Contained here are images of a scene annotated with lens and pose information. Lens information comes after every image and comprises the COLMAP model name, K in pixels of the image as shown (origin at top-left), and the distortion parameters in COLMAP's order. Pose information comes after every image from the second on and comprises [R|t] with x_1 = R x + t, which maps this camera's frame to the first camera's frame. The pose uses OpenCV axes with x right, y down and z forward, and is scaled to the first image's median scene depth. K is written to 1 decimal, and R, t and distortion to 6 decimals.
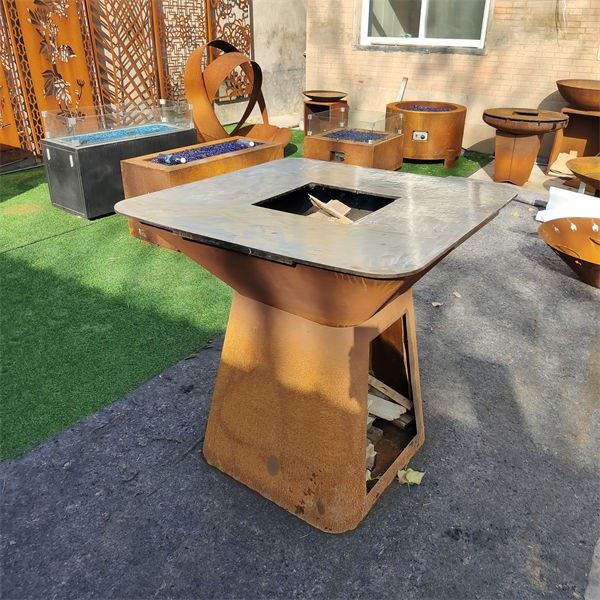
lens RADIAL K [[550.1, 0, 312.9], [0, 550.1, 291.4], [0, 0, 1]] dist [0.002759, -0.006152]
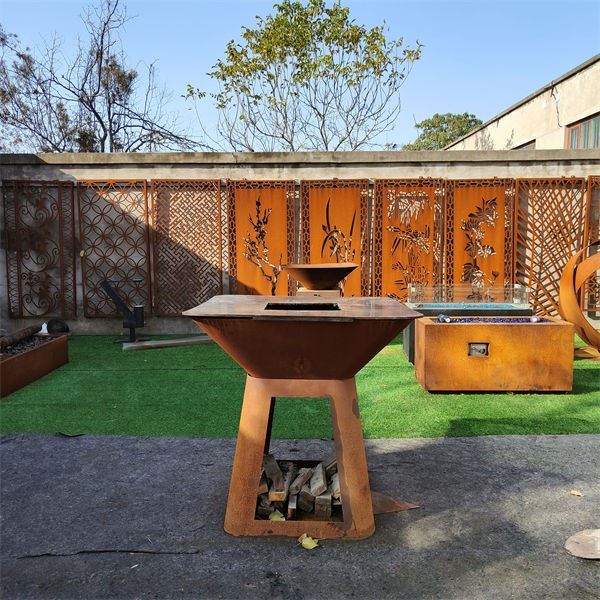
lens RADIAL K [[551.8, 0, 312.7], [0, 551.8, 300.8], [0, 0, 1]] dist [-0.009604, 0.003637]
pose [[0.557722, 0.063922, -0.827563, 0.642968], [-0.346597, 0.923880, -0.162221, 0.027237], [0.754199, 0.377305, 0.537424, 0.102759]]
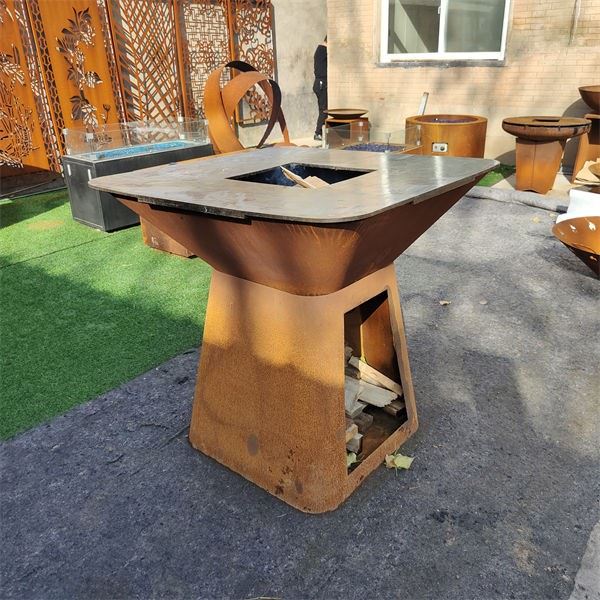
lens RADIAL K [[551.8, 0, 312.7], [0, 551.8, 300.8], [0, 0, 1]] dist [-0.009604, 0.003637]
pose [[0.997585, -0.013239, -0.068179, 0.054937], [0.010647, 0.999212, -0.038239, 0.051481], [0.068632, 0.037421, 0.996940, 0.008474]]
